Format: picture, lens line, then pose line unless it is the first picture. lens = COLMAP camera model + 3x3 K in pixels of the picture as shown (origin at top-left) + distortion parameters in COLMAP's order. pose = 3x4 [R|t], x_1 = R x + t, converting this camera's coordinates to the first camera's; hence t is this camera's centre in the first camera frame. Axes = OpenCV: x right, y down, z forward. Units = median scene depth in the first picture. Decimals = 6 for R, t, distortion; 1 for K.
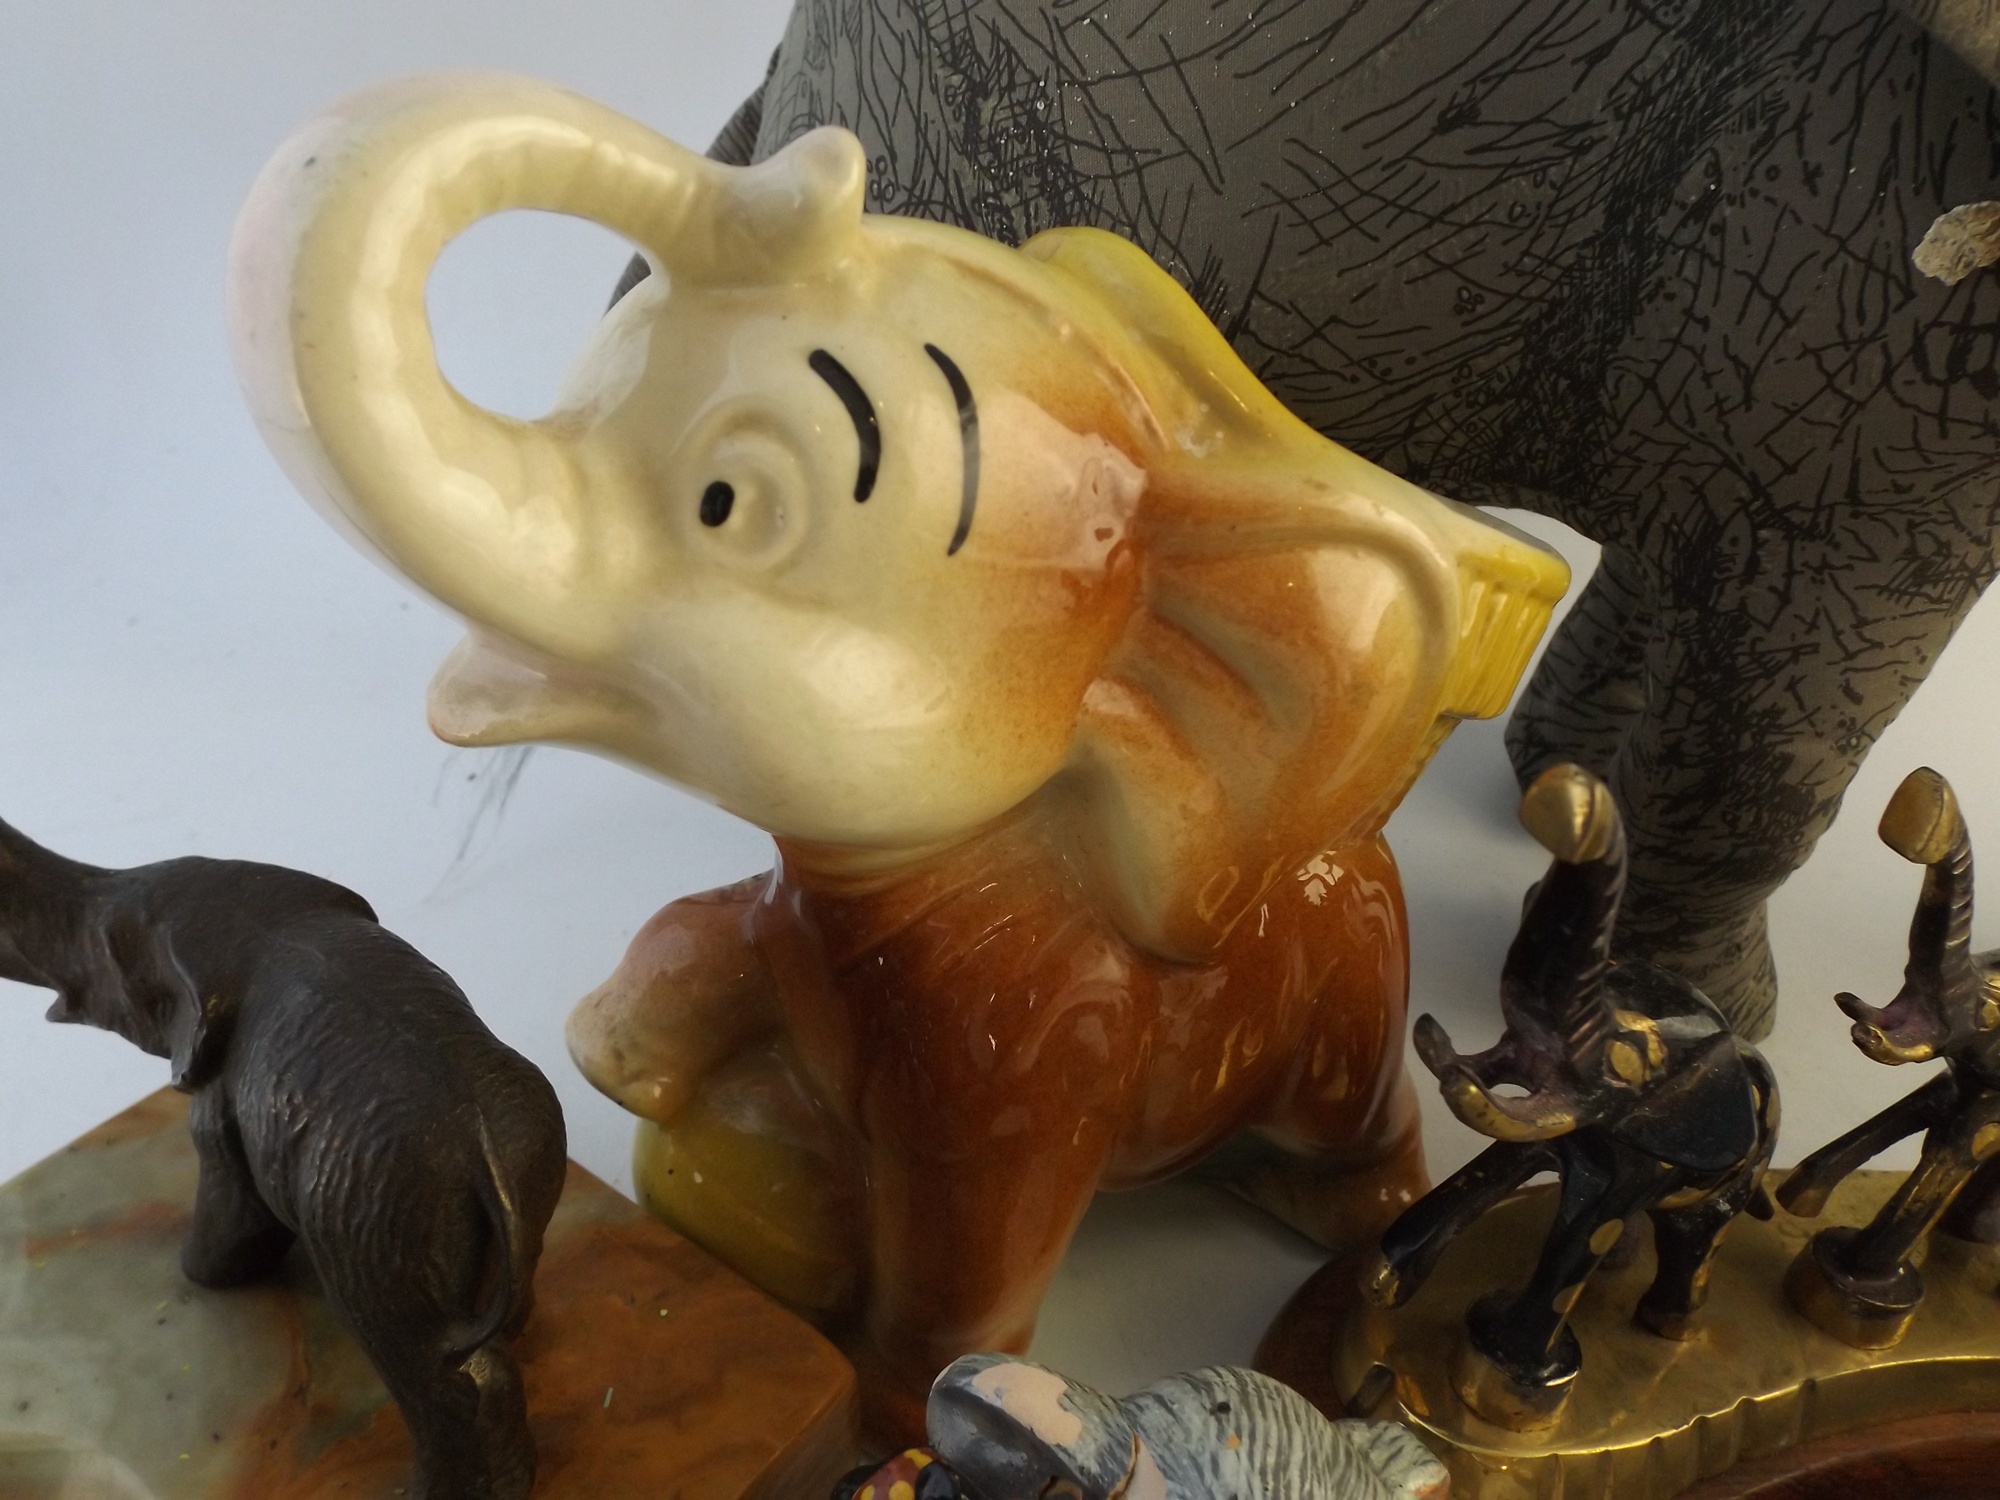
lens RADIAL K [[1435.3, 0, 997.9], [0, 1435.3, 754.7], [0, 0, 1]] dist [0.021254, -0.030776]
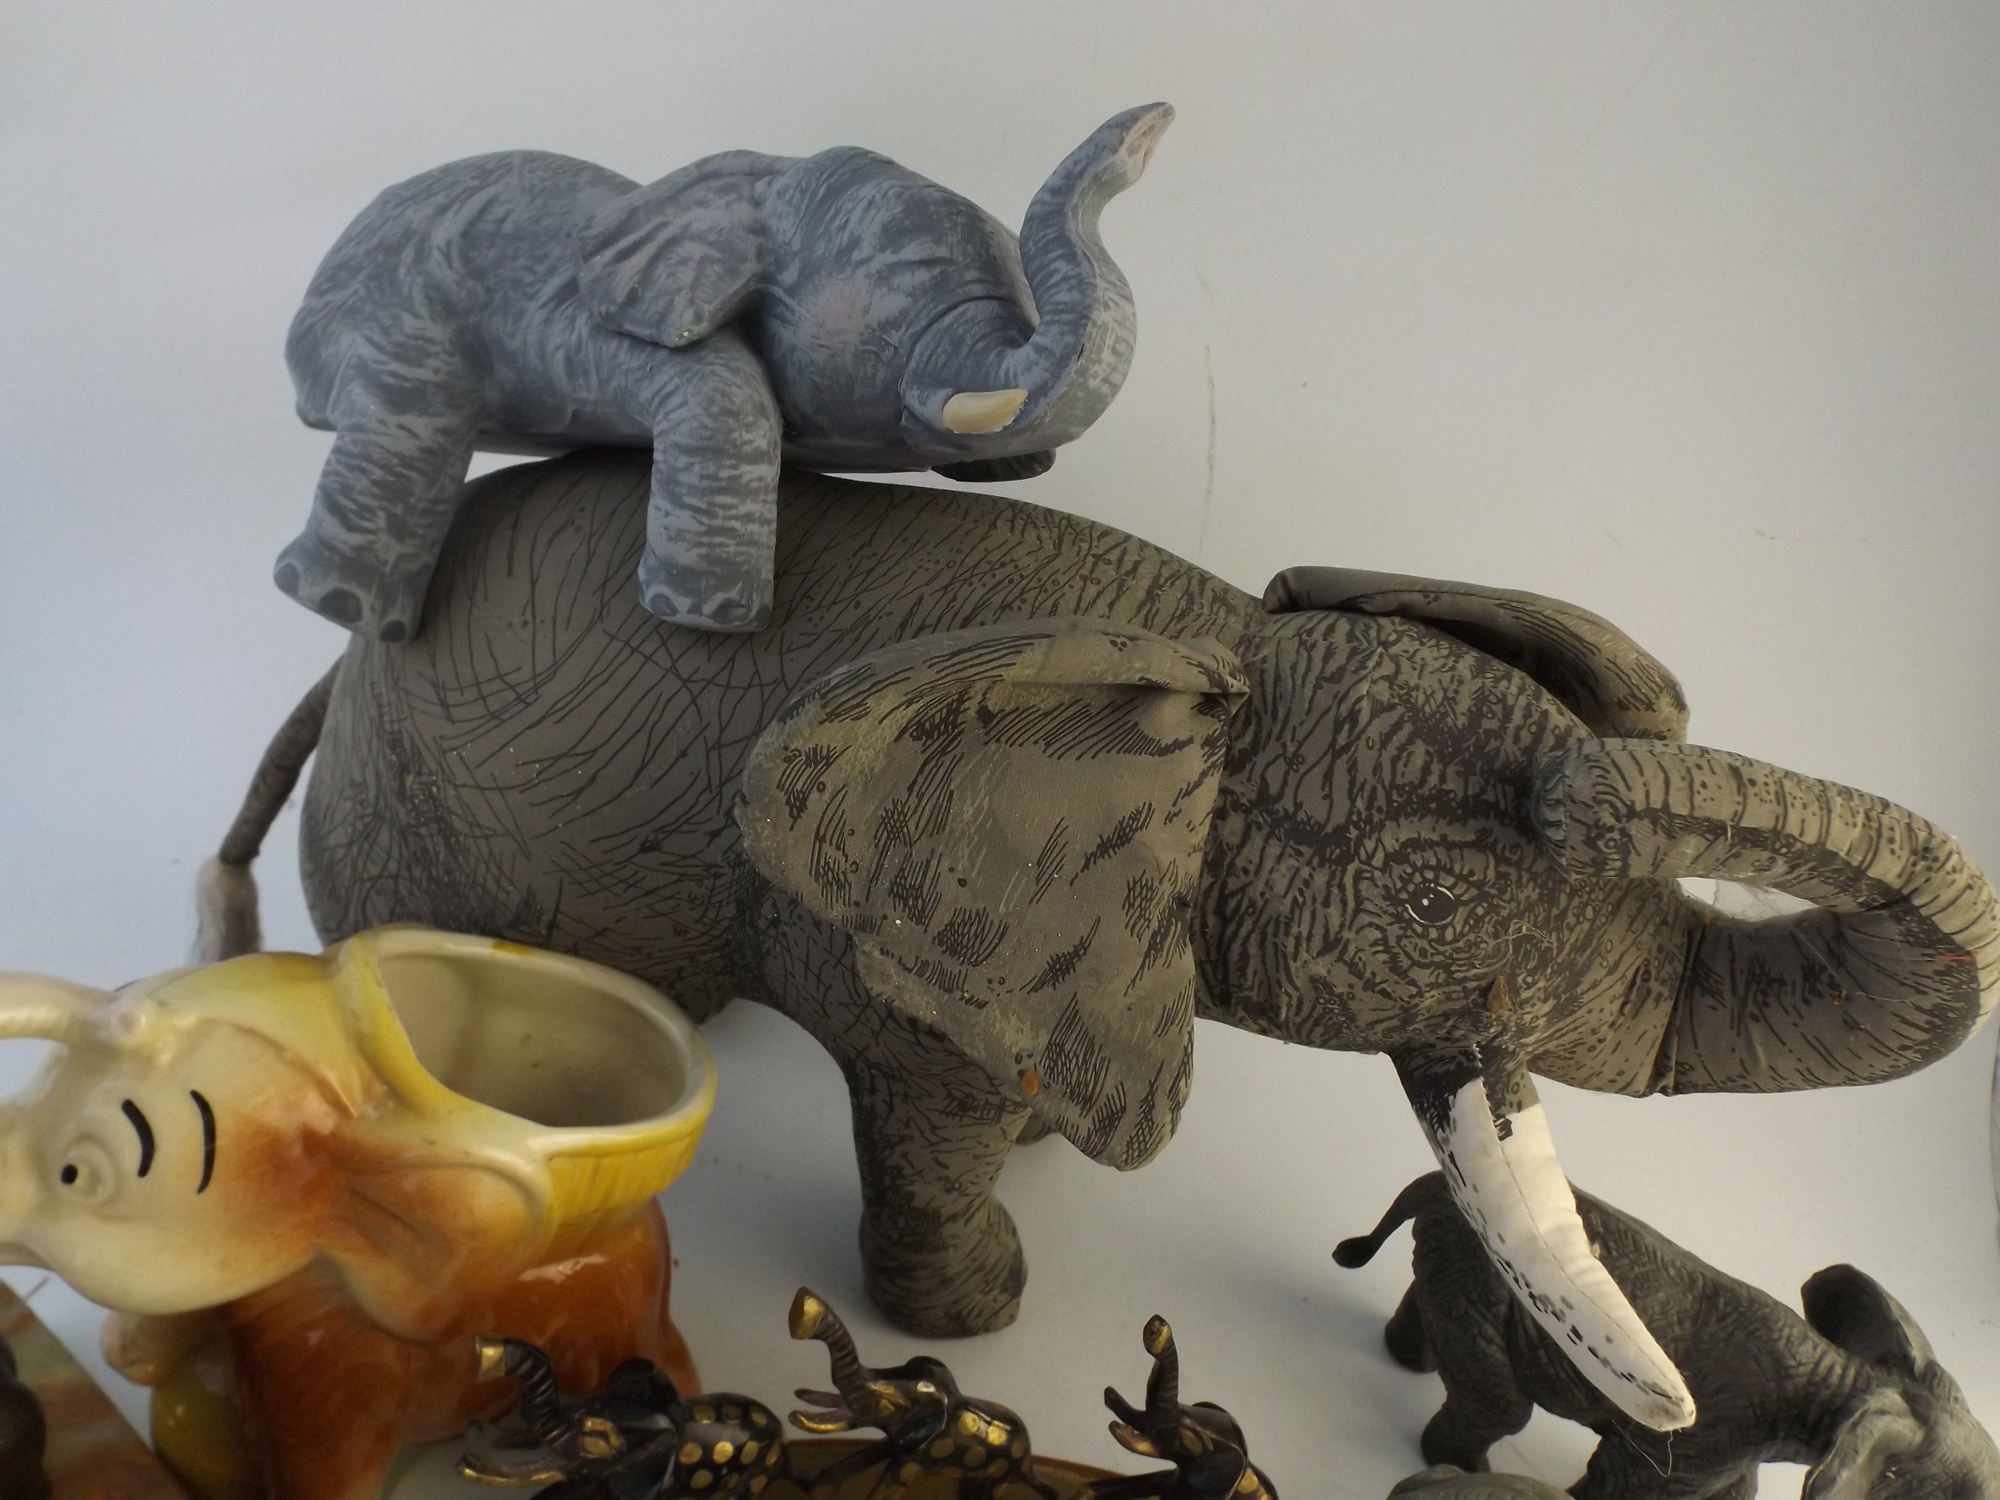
lens RADIAL K [[1443.9, 0, 997.0], [0, 1443.9, 756.7], [0, 0, 1]] dist [0.020355, -0.029194]
pose [[0.996559, 0.082851, -0.002531, 0.706776], [-0.082793, 0.996405, 0.017939, -0.600578], [0.004009, -0.017668, 0.999836, -0.685153]]
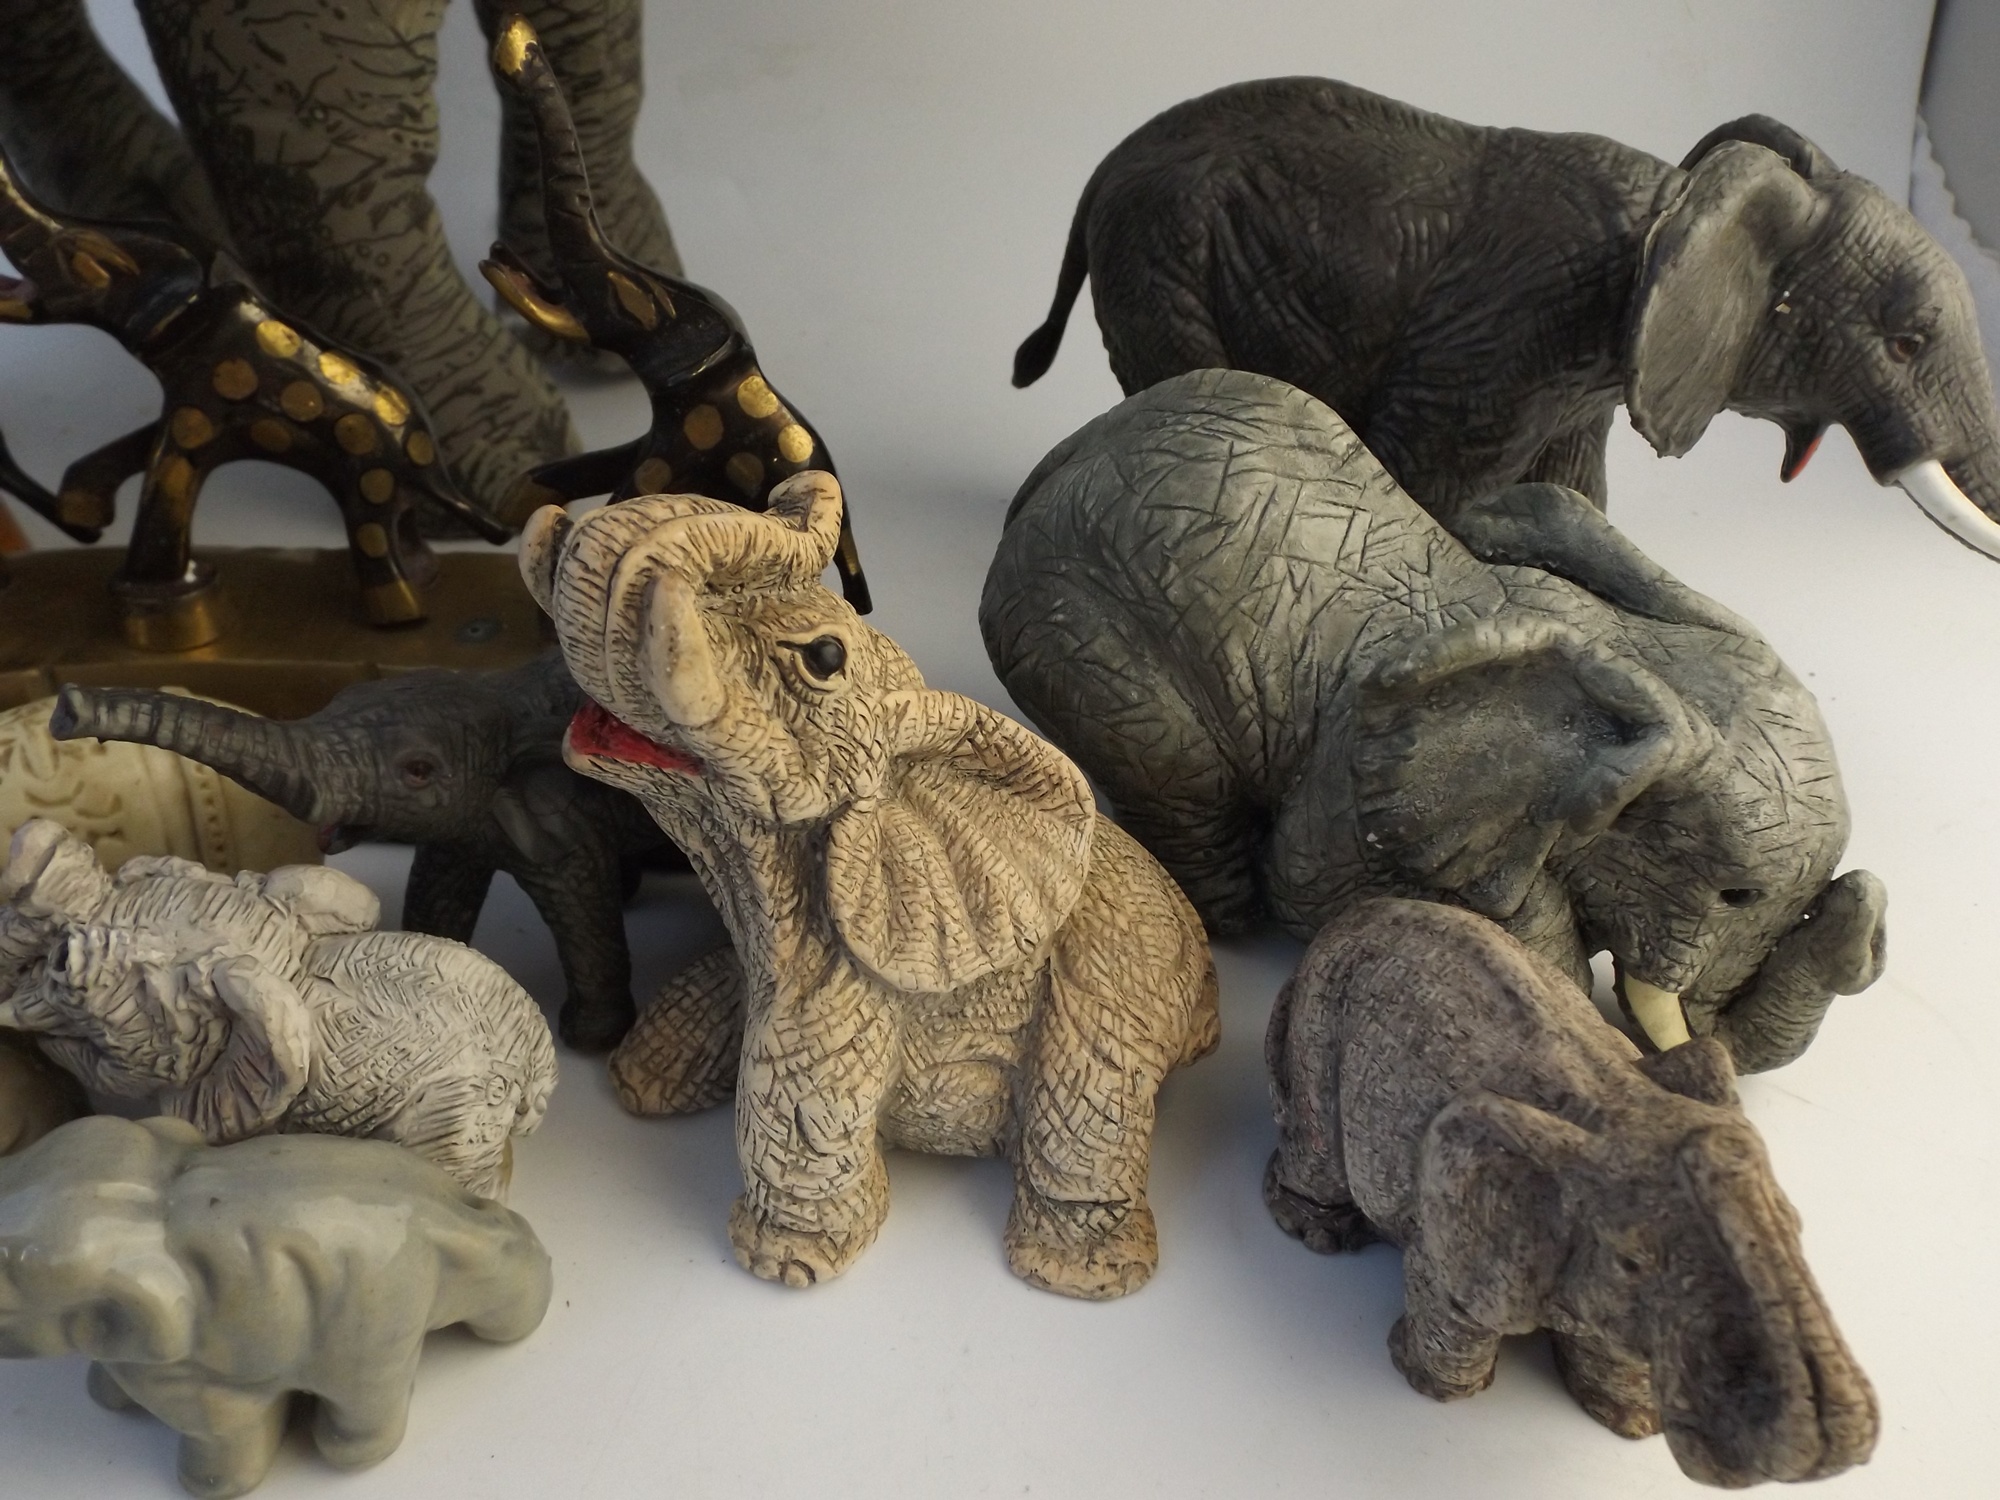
lens RADIAL K [[1443.9, 0, 997.0], [0, 1443.9, 756.7], [0, 0, 1]] dist [0.020355, -0.029194]
pose [[0.998733, -0.024049, 0.044208, 1.180279], [0.019383, 0.994481, 0.103108, 0.396170], [-0.046444, -0.102120, 0.993687, -0.073560]]
